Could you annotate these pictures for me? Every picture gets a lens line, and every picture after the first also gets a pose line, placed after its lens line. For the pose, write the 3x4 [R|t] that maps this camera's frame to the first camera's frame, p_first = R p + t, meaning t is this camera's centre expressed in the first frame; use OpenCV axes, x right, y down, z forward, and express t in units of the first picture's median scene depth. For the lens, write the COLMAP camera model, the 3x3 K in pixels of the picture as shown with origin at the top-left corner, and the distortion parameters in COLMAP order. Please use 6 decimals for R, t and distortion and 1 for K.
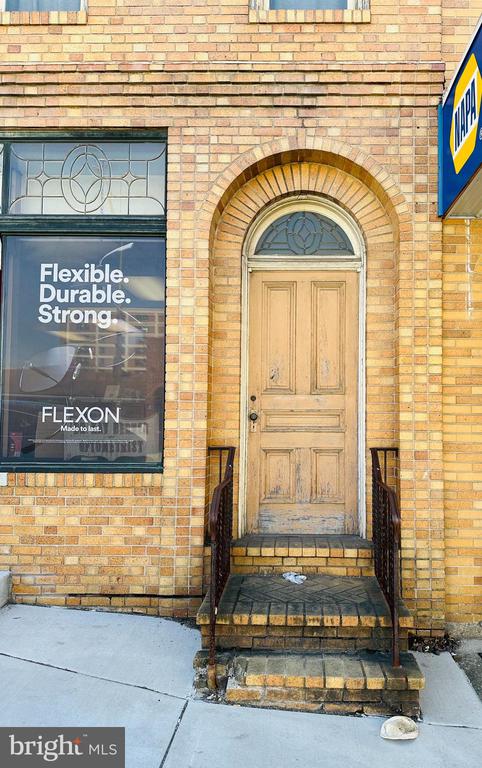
lens RADIAL K [[532.4, 0, 296.3], [0, 532.4, 390.7], [0, 0, 1]] dist [0.144316, -0.196065]
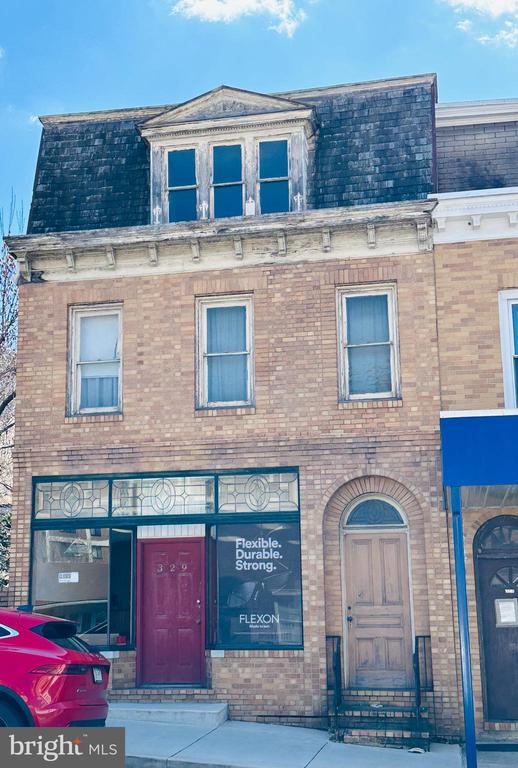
lens RADIAL K [[1089.0, 0, 223.3], [0, 1089.0, 387.8], [0, 0, 1]] dist [0.105624, -0.027313]
pose [[0.979874, -0.056068, -0.191581, 0.261342], [0.025946, 0.987376, -0.156257, -0.160184], [0.197924, 0.148142, 0.968958, -2.878424]]
